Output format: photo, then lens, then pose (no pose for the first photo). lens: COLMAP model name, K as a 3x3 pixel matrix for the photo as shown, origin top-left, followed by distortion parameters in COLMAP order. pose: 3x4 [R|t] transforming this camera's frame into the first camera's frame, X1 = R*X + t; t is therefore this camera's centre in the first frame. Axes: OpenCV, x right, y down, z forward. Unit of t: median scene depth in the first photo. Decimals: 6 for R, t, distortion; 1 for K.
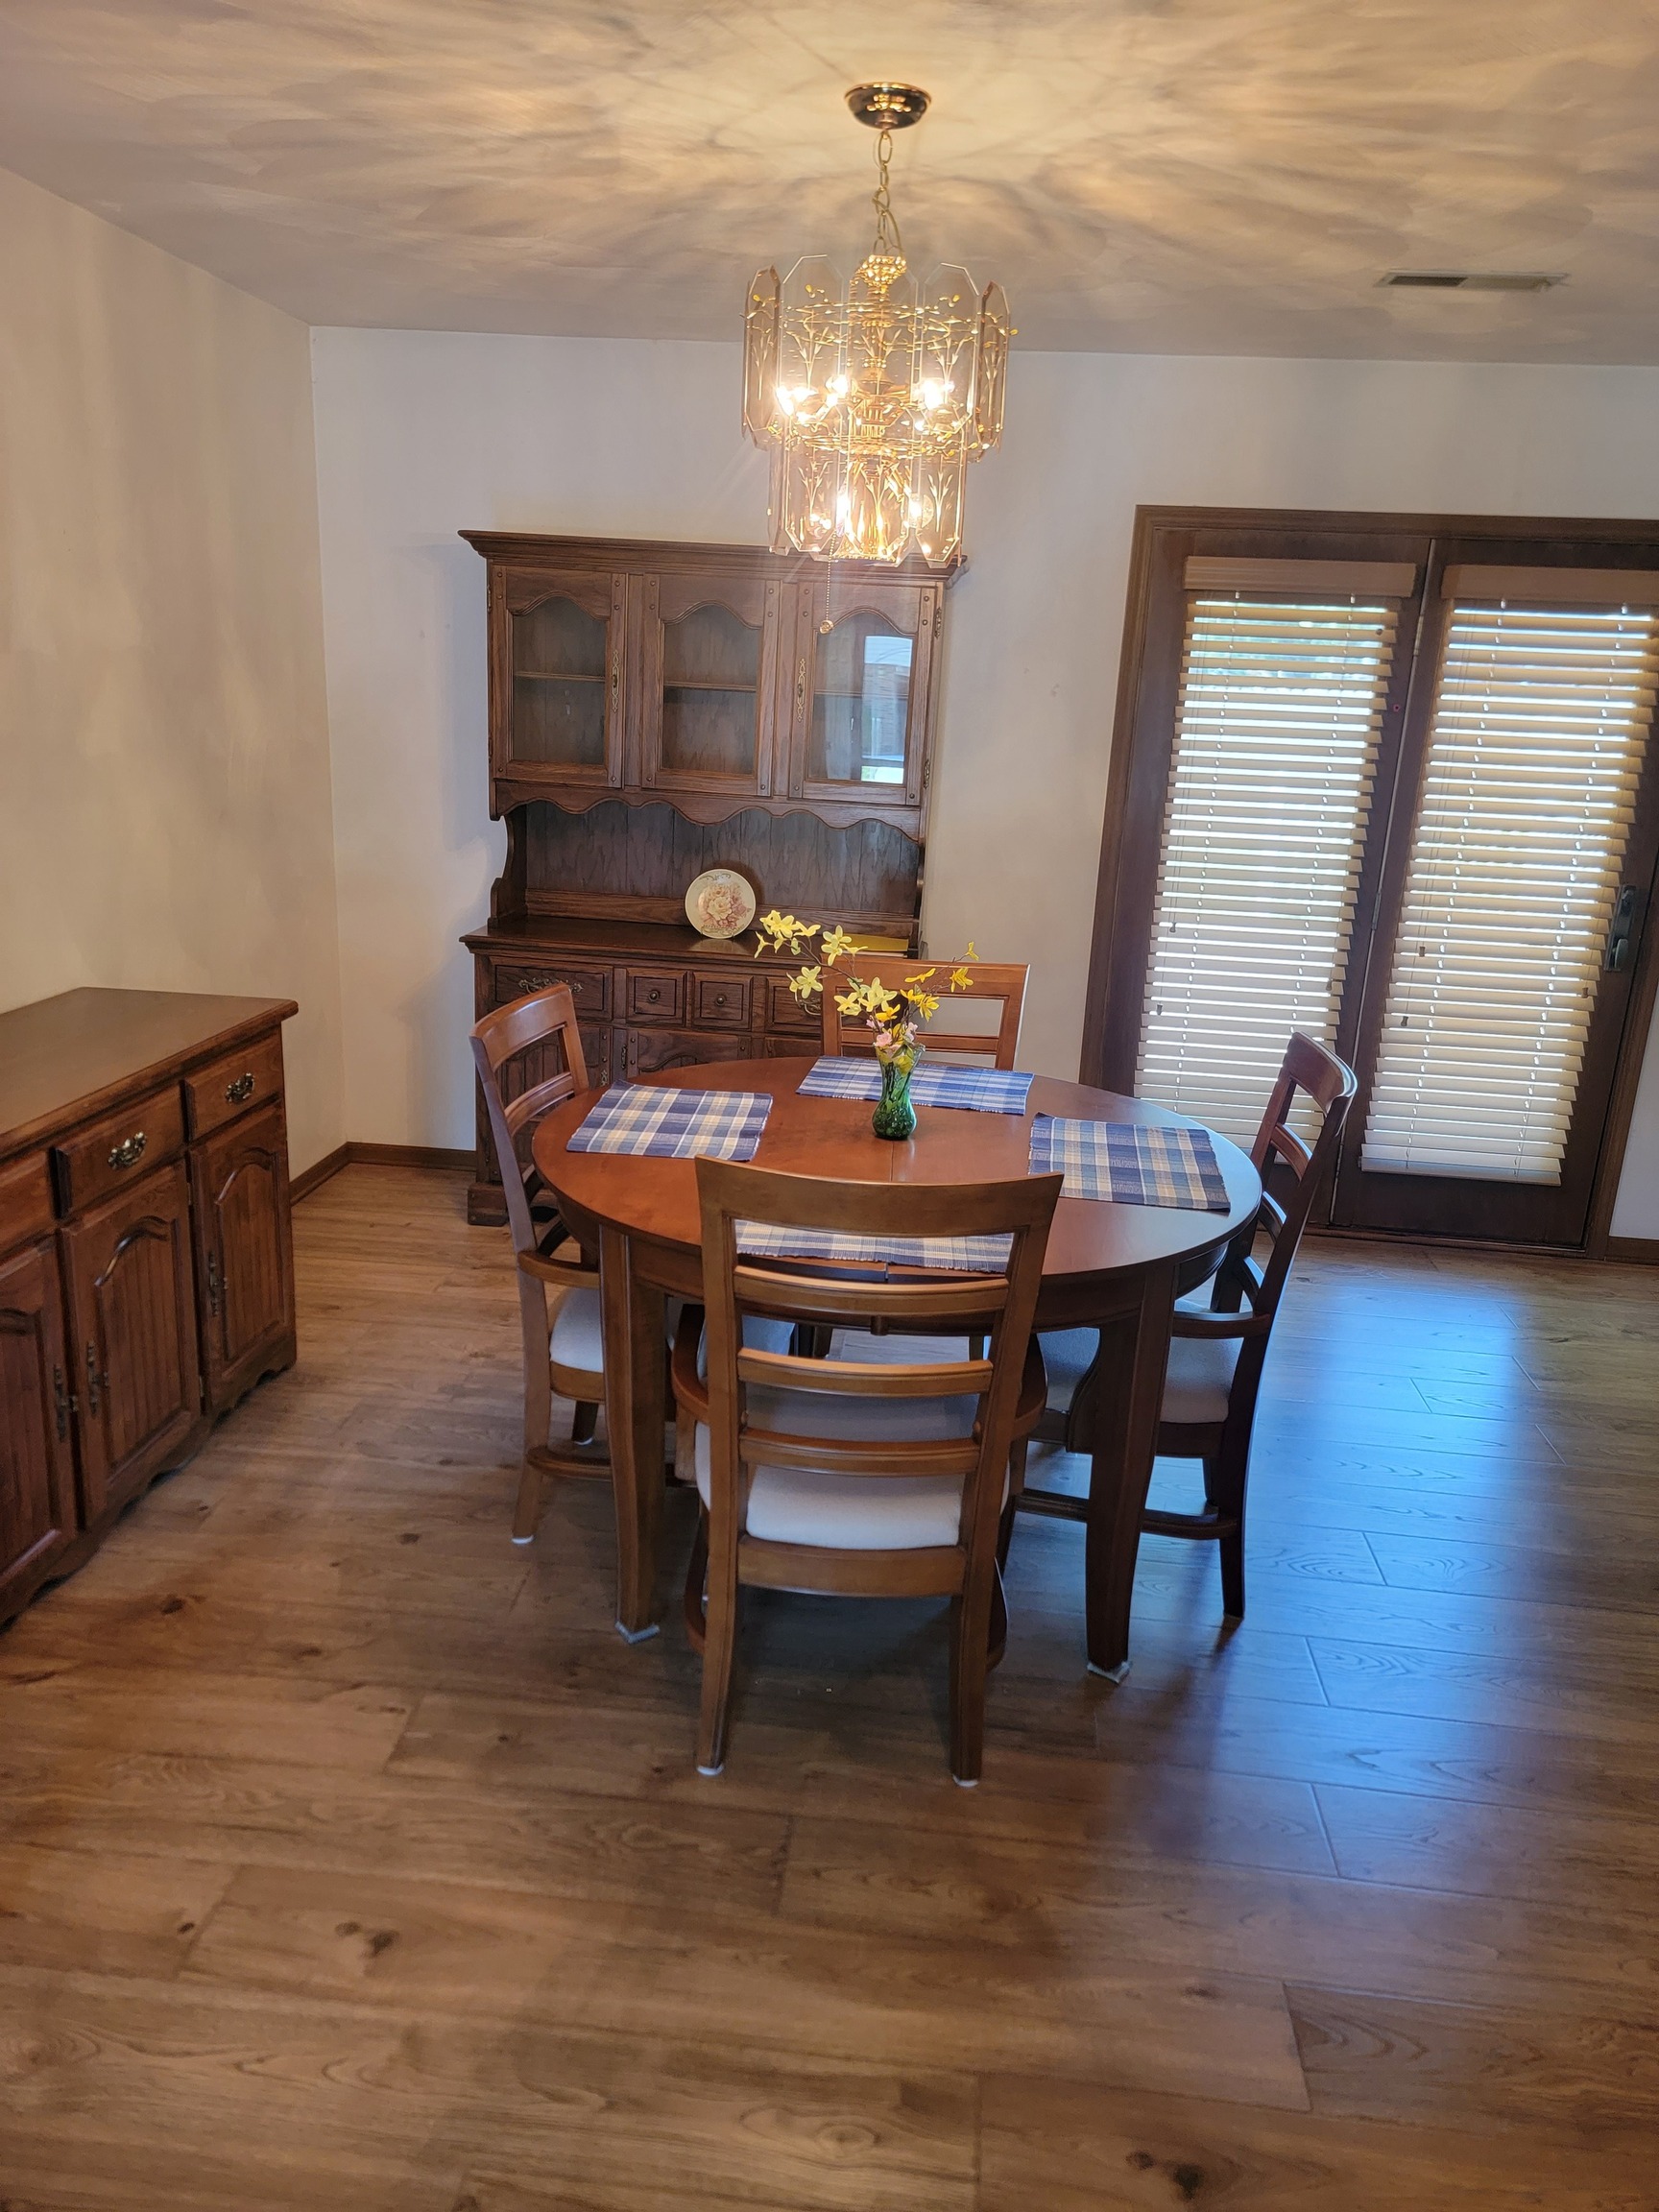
lens RADIAL K [[1512.9, 0, 803.3], [0, 1512.9, 1104.6], [0, 0, 1]] dist [0.084033, -0.077804]
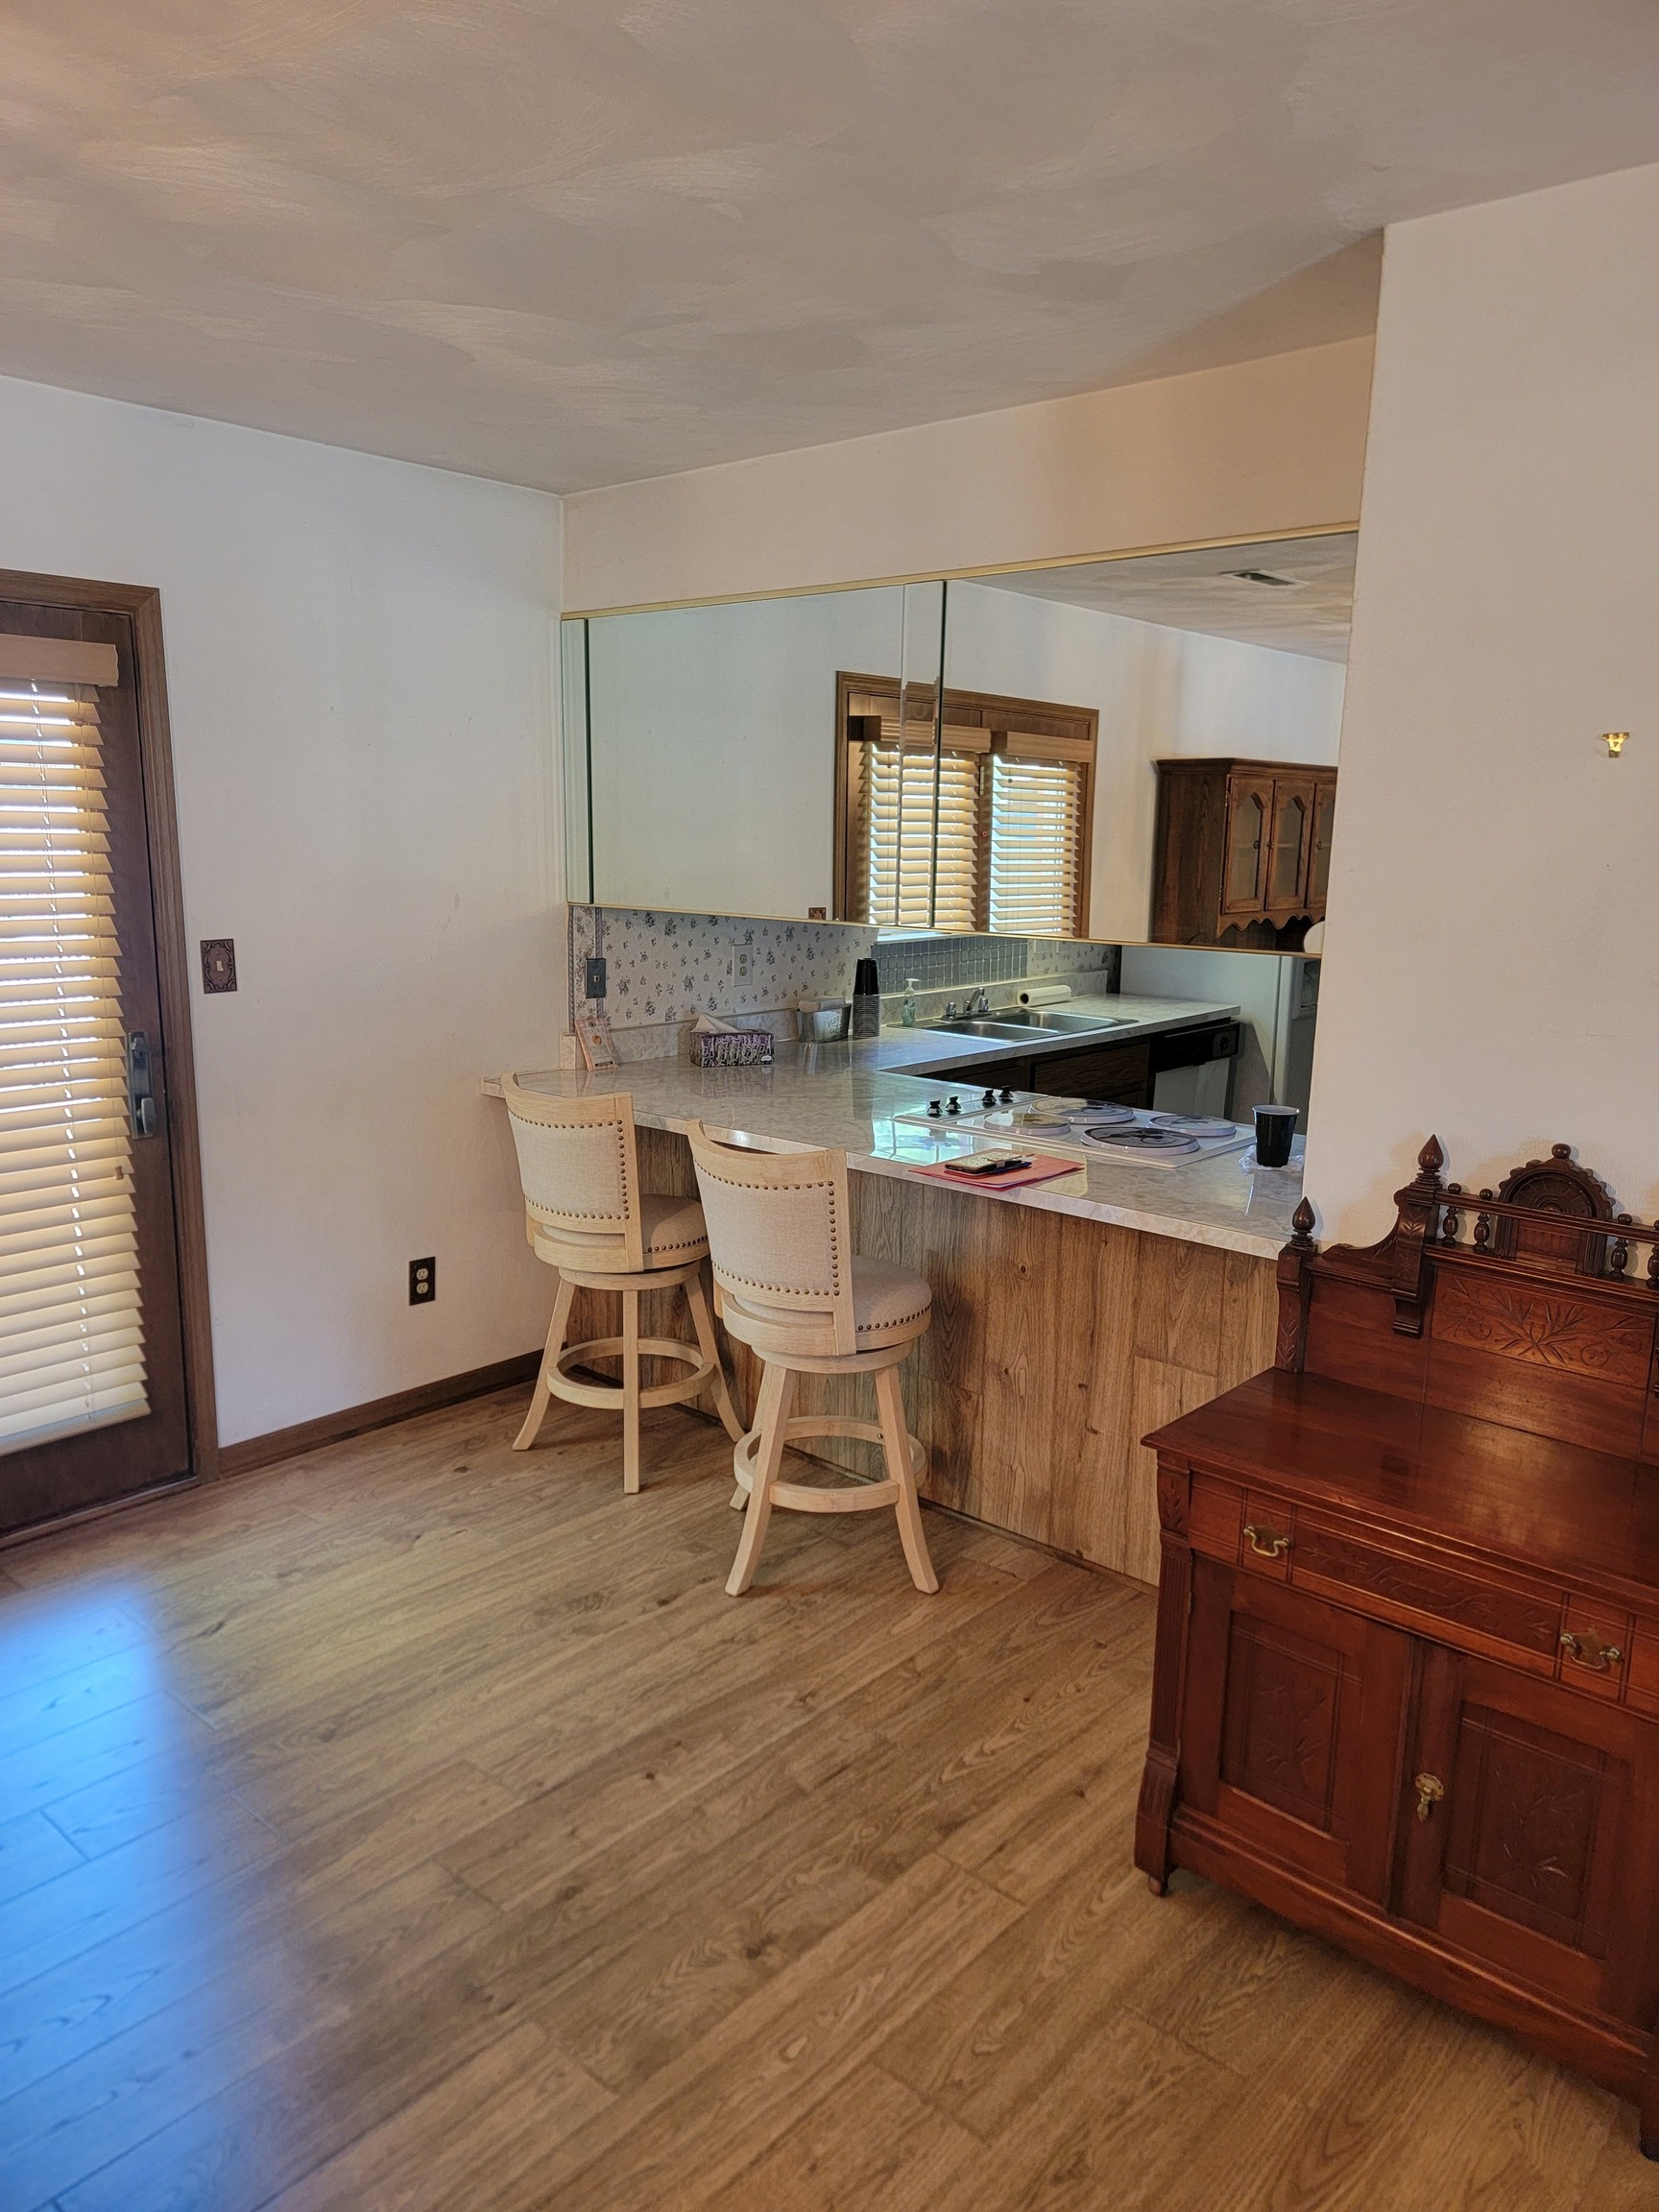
lens RADIAL K [[1512.9, 0, 803.3], [0, 1512.9, 1104.6], [0, 0, 1]] dist [0.084033, -0.077804]
pose [[0.577983, -0.191084, 0.793361, 0.104417], [0.239255, 0.969155, 0.059122, -0.072858], [-0.780187, 0.155644, 0.605873, 0.267296]]
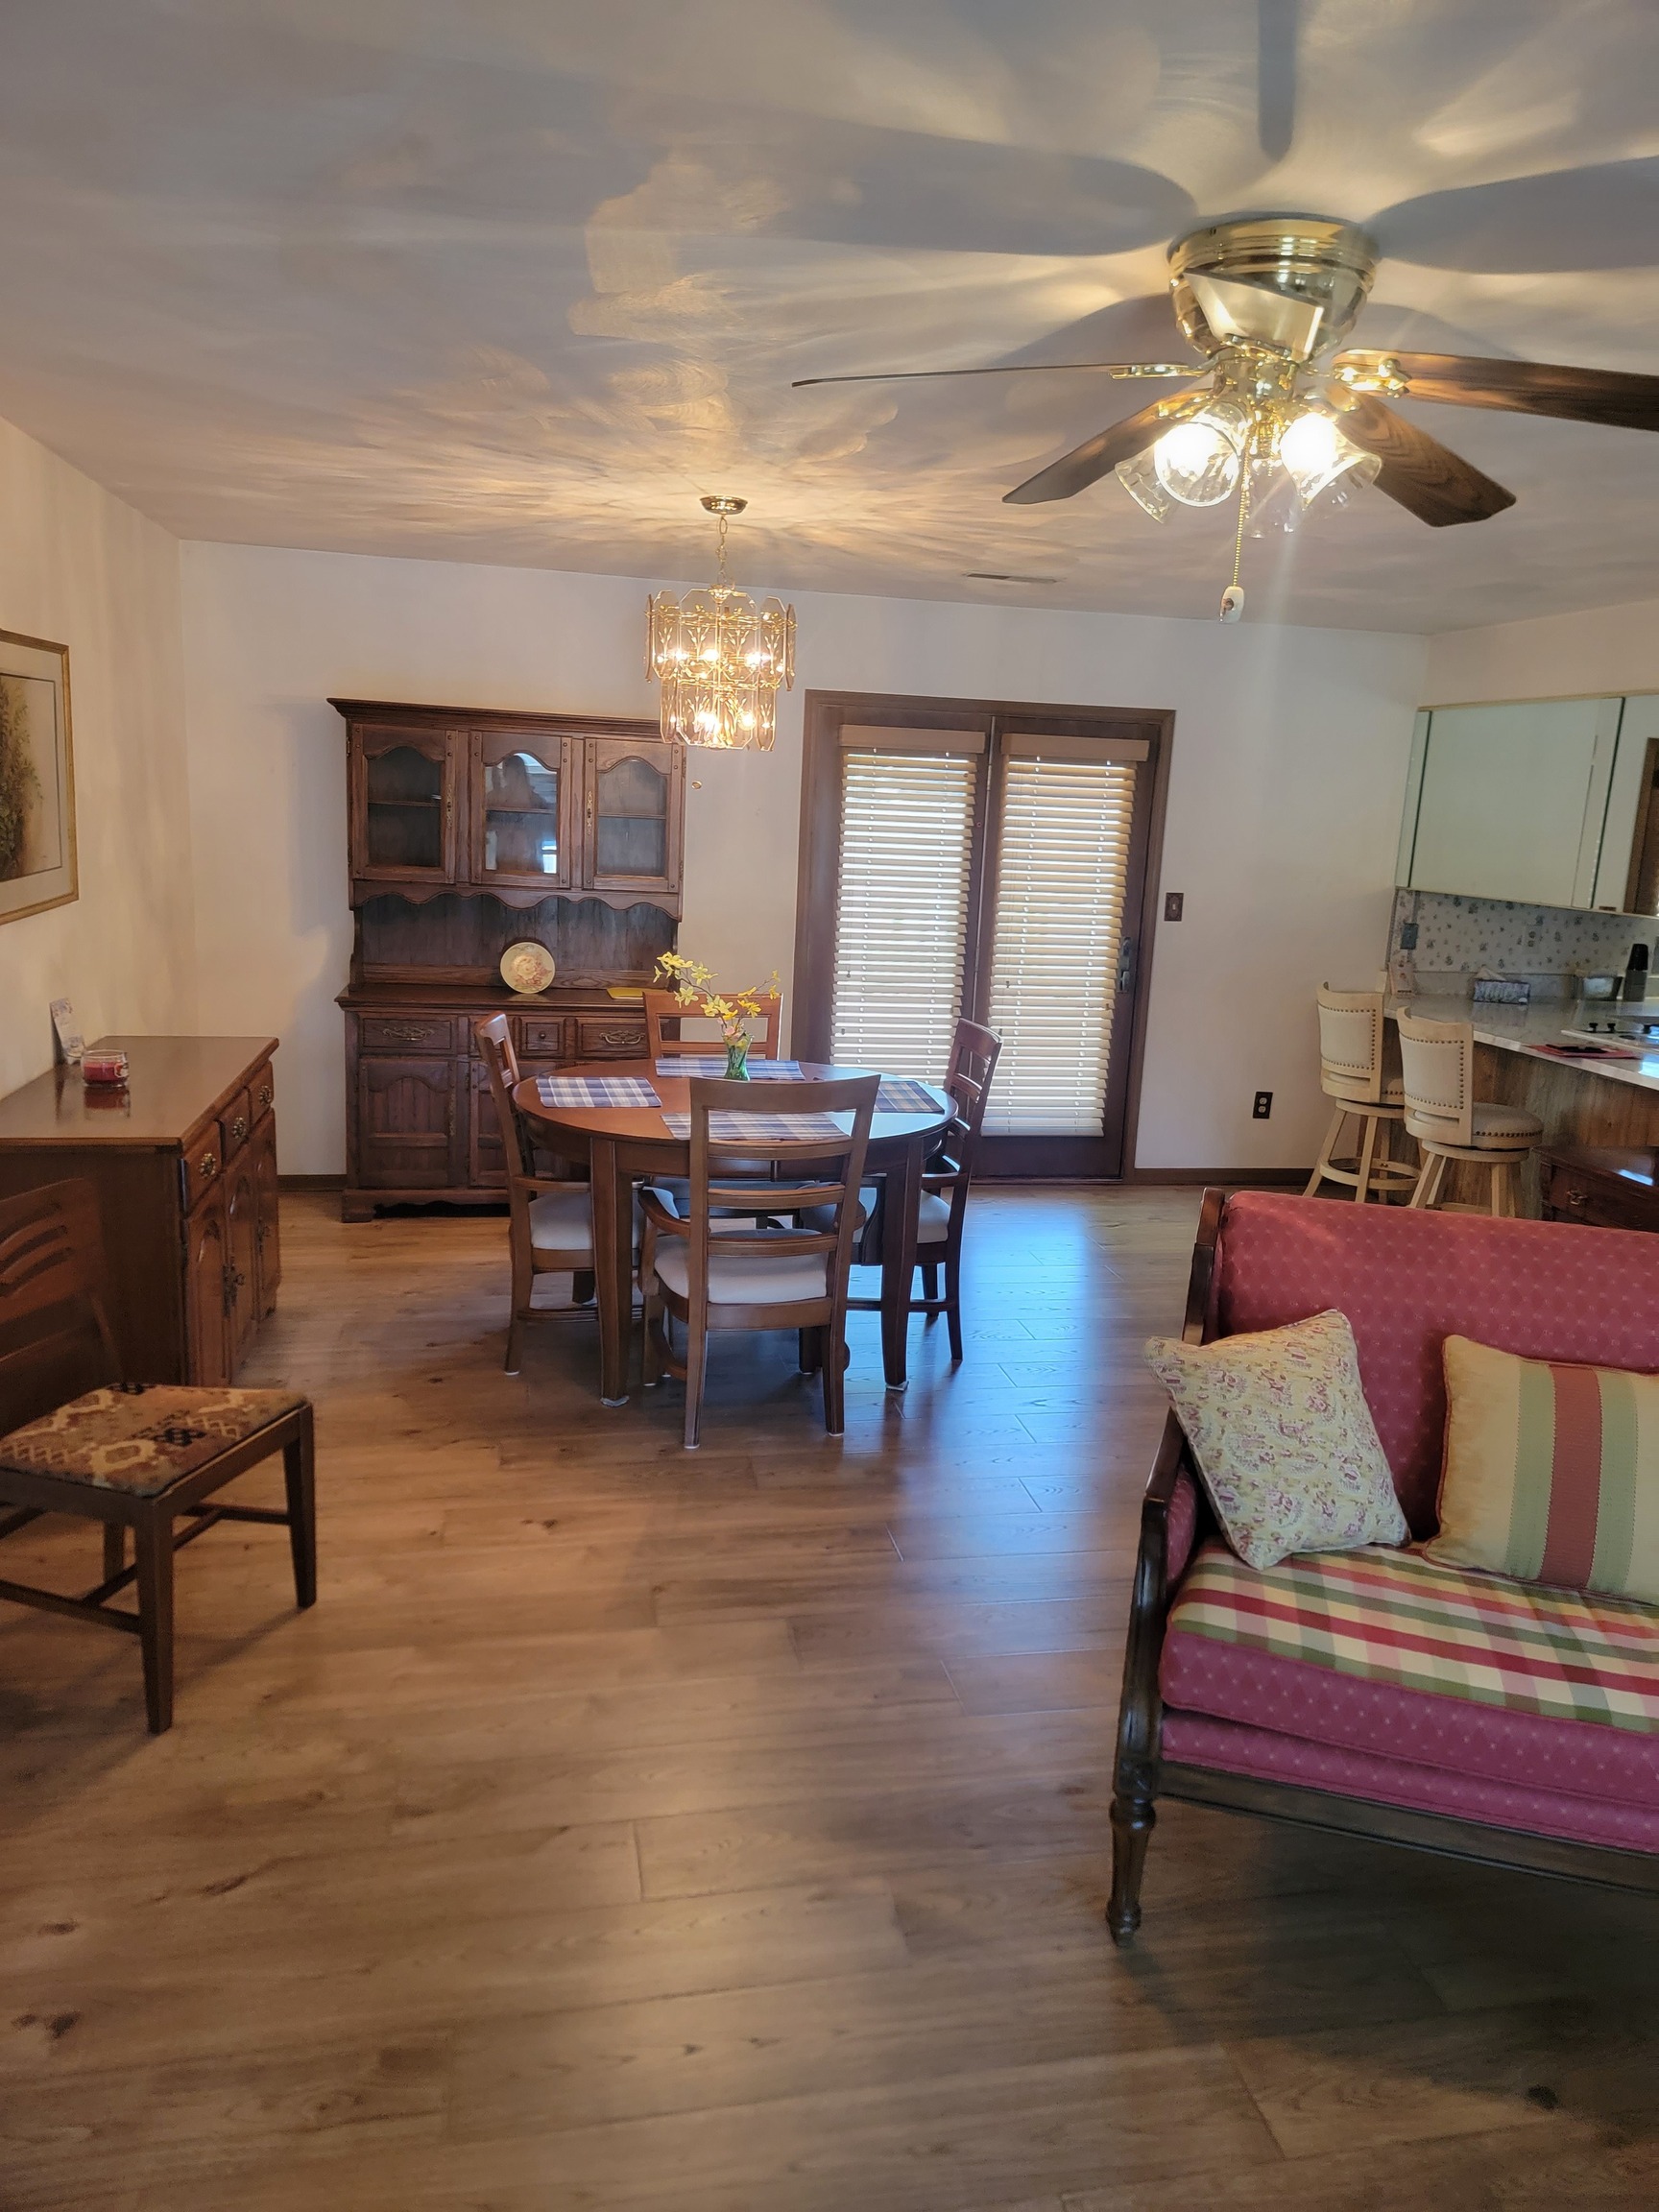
lens RADIAL K [[1512.9, 0, 803.3], [0, 1512.9, 1104.6], [0, 0, 1]] dist [0.084033, -0.077804]
pose [[0.959676, -0.059302, 0.274782, -0.211630], [0.076623, 0.995665, -0.052726, 0.083811], [-0.270464, 0.071655, 0.960060, -0.377345]]
